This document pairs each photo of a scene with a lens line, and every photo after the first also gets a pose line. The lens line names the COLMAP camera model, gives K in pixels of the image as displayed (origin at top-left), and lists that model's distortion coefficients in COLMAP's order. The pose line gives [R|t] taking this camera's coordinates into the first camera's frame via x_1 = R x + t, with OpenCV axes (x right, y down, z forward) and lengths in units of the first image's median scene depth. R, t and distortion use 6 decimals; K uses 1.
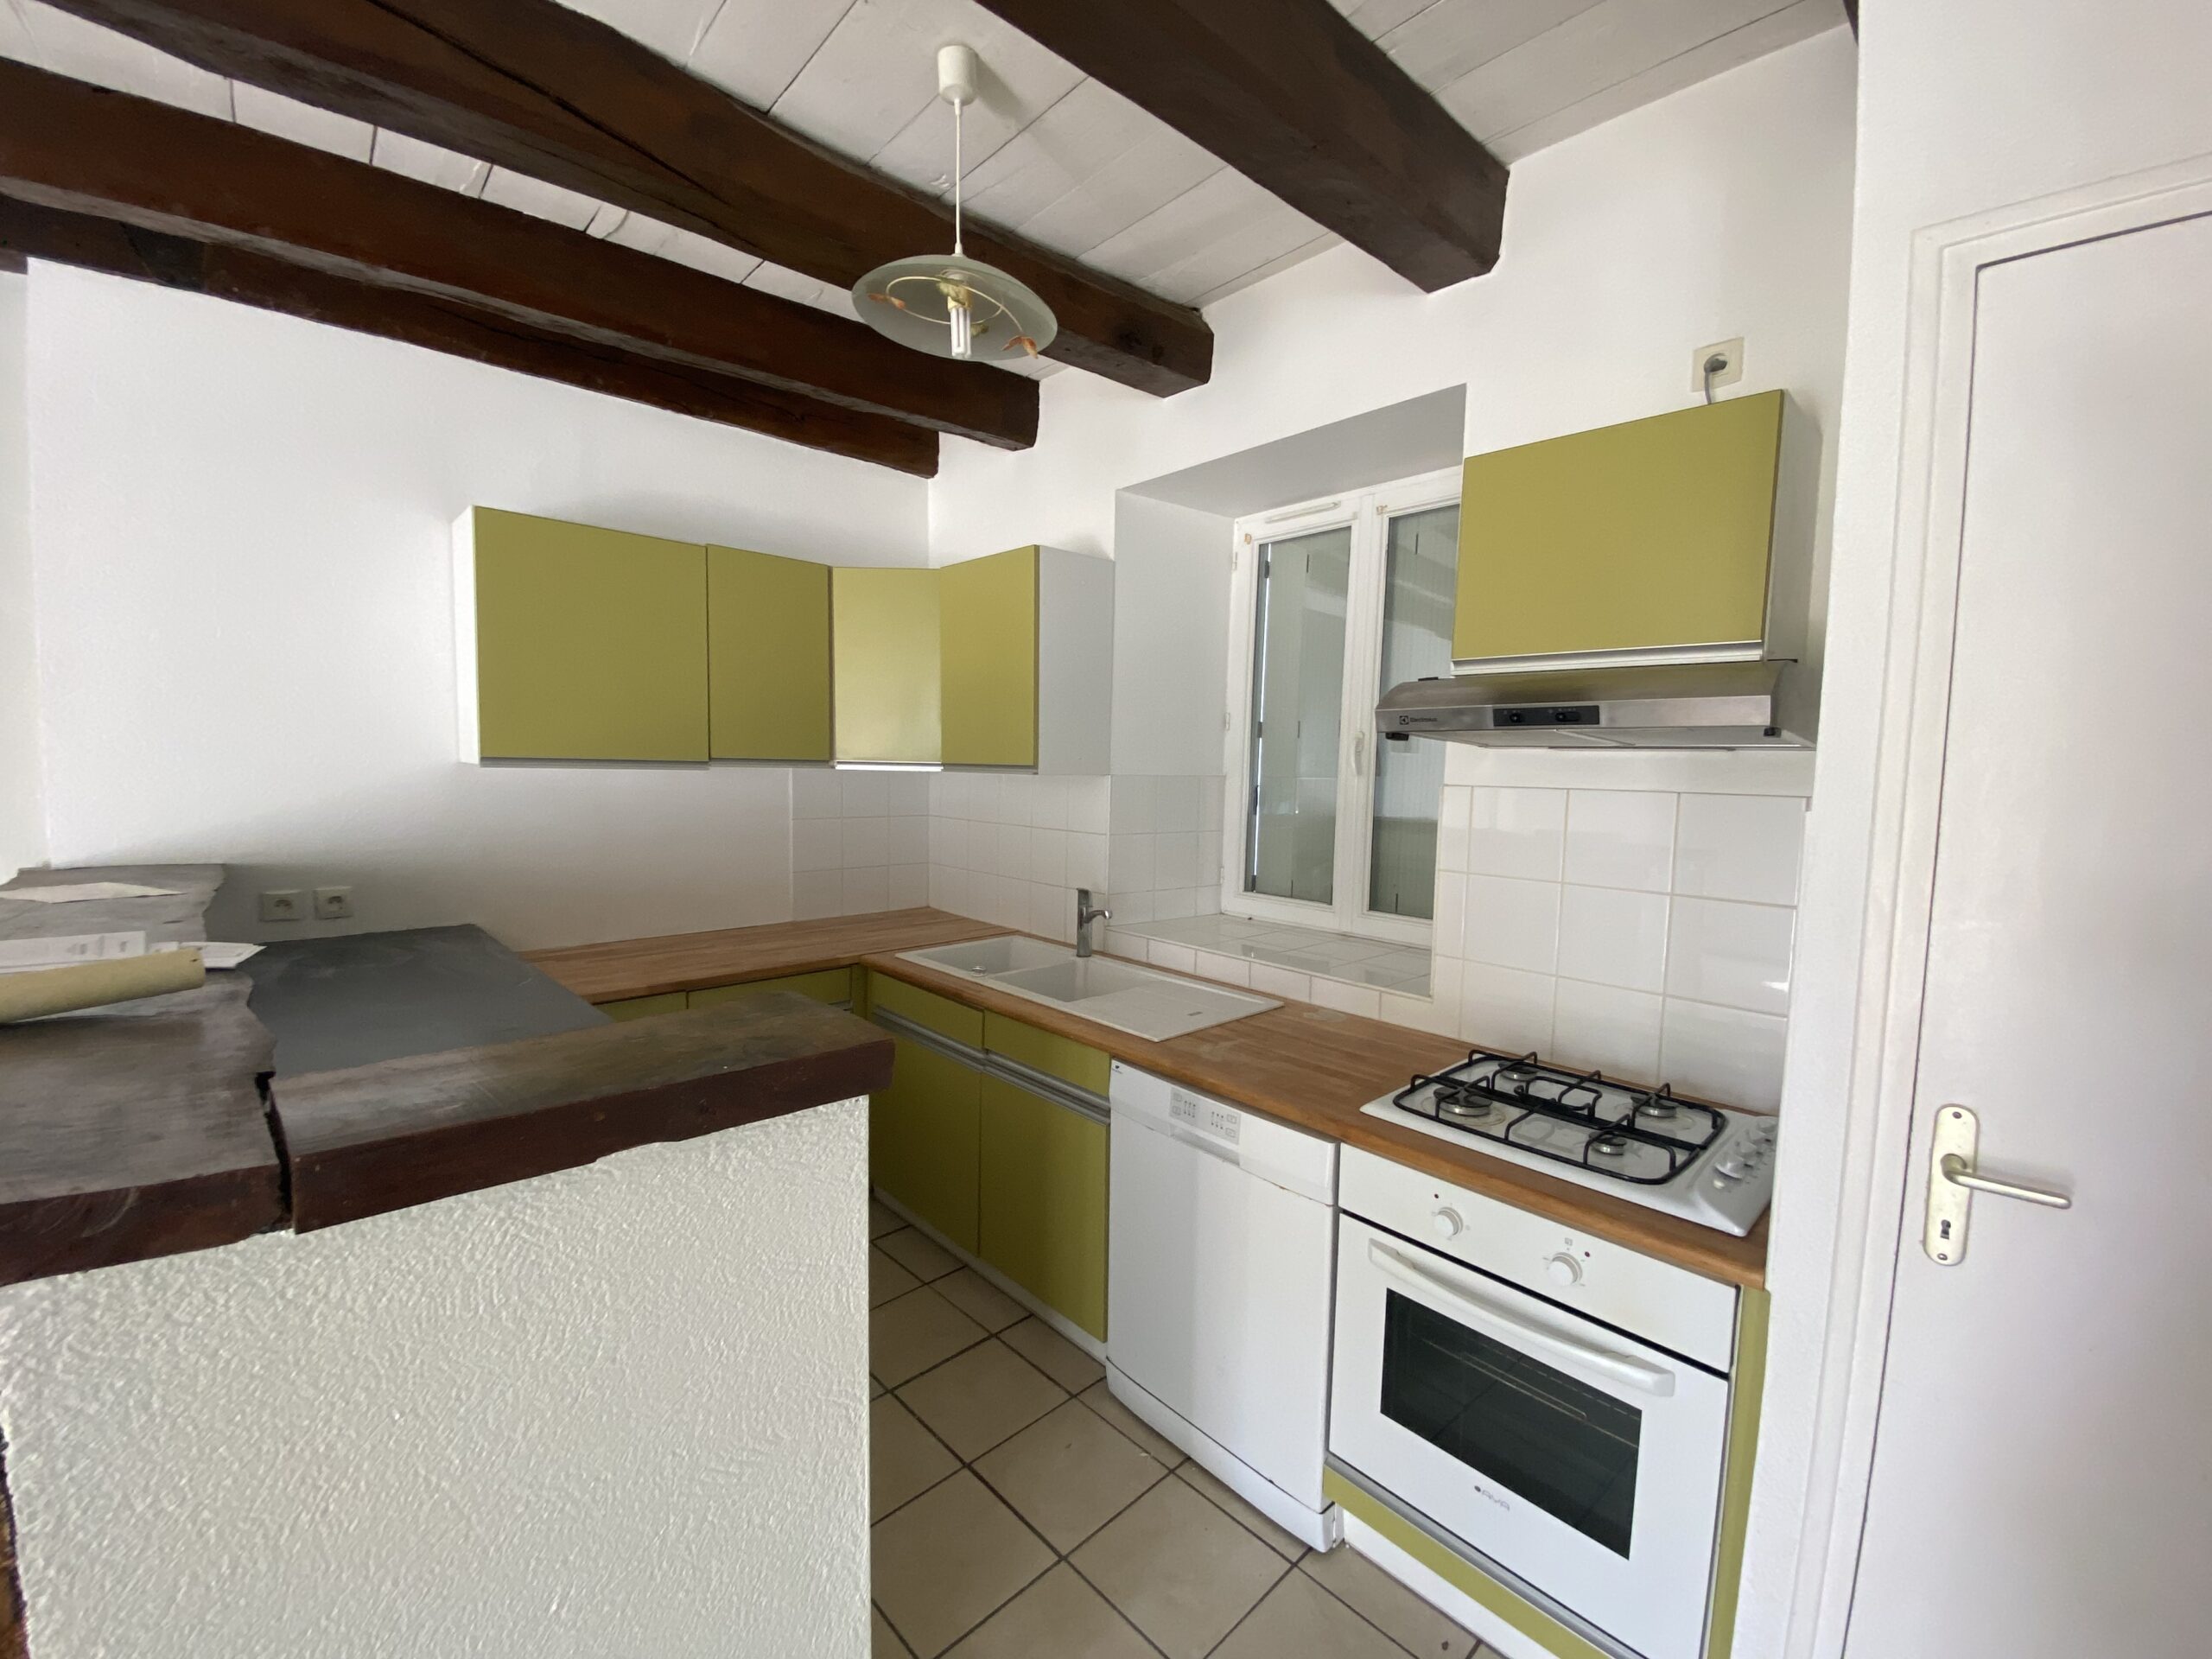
lens RADIAL K [[877.5, 0, 1106.0], [0, 877.5, 829.5], [0, 0, 1]] dist [-0.000575, -0.015157]
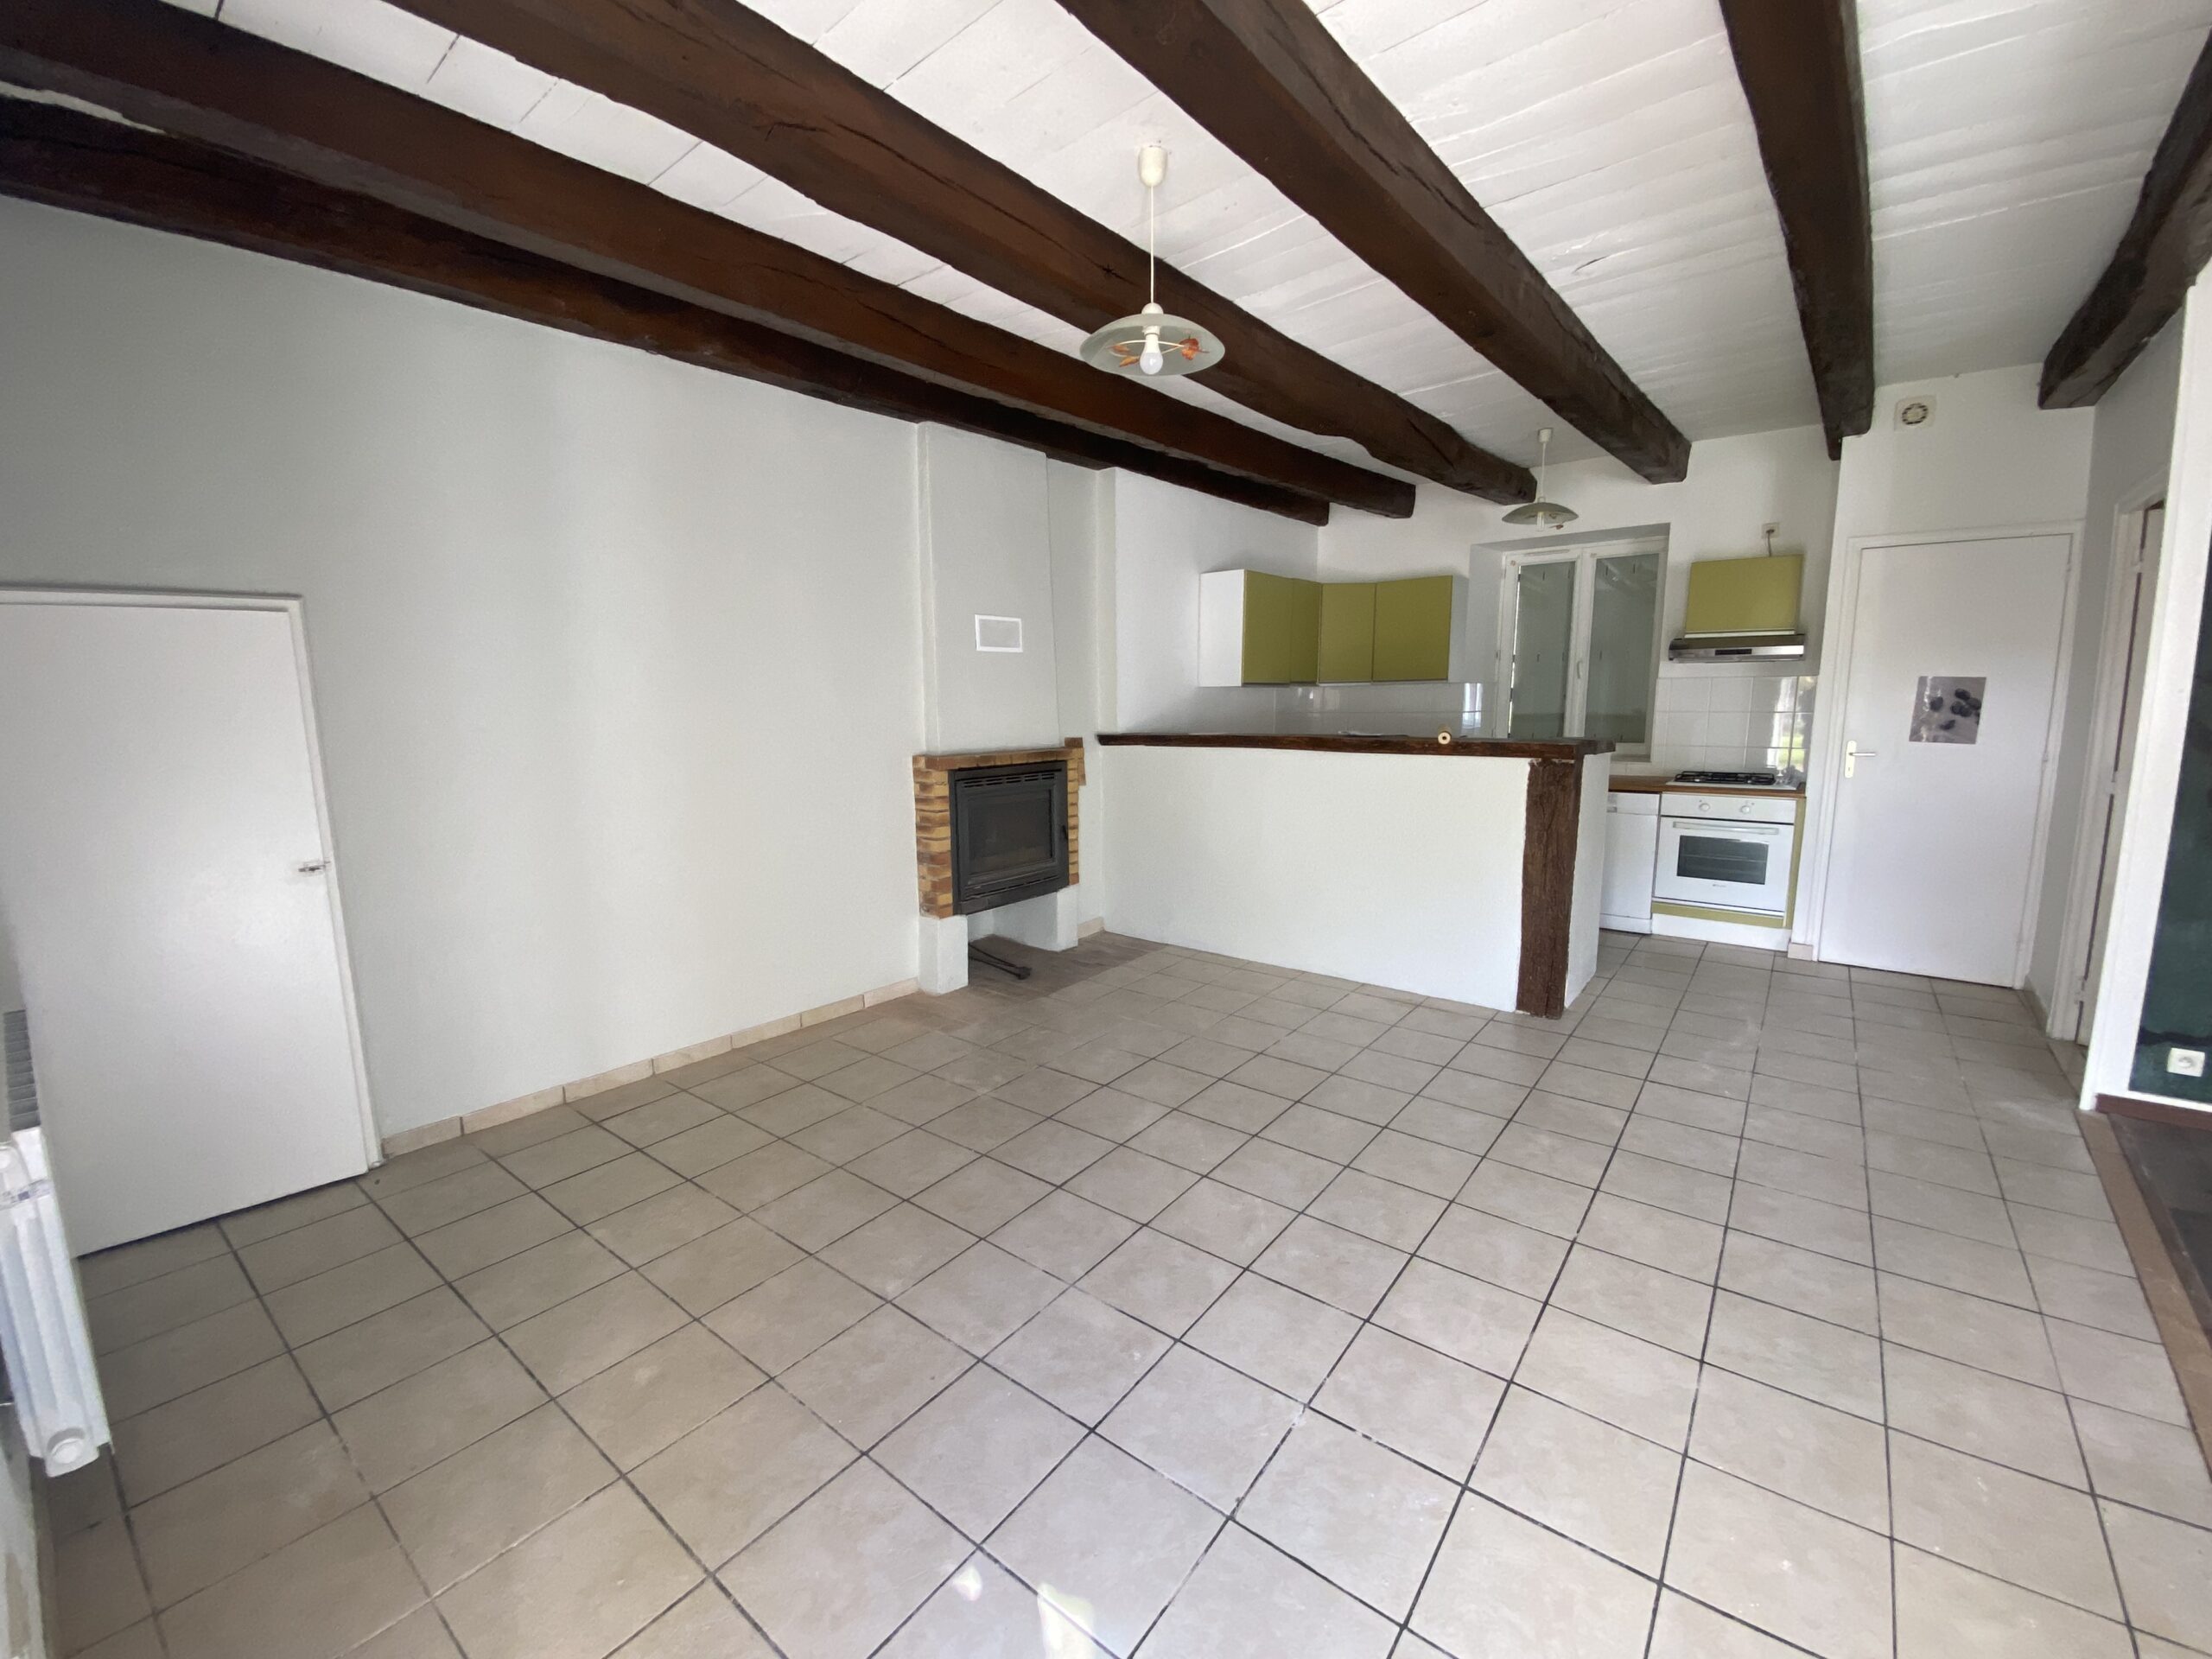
lens RADIAL K [[899.5, 0, 1100.0], [0, 899.5, 828.8], [0, 0, 1]] dist [0.023252, -0.020781]
pose [[0.988740, -0.059577, 0.137275, -1.487944], [0.049018, 0.995664, 0.079057, 0.091247], [-0.141390, -0.071438, 0.987373, -1.311266]]
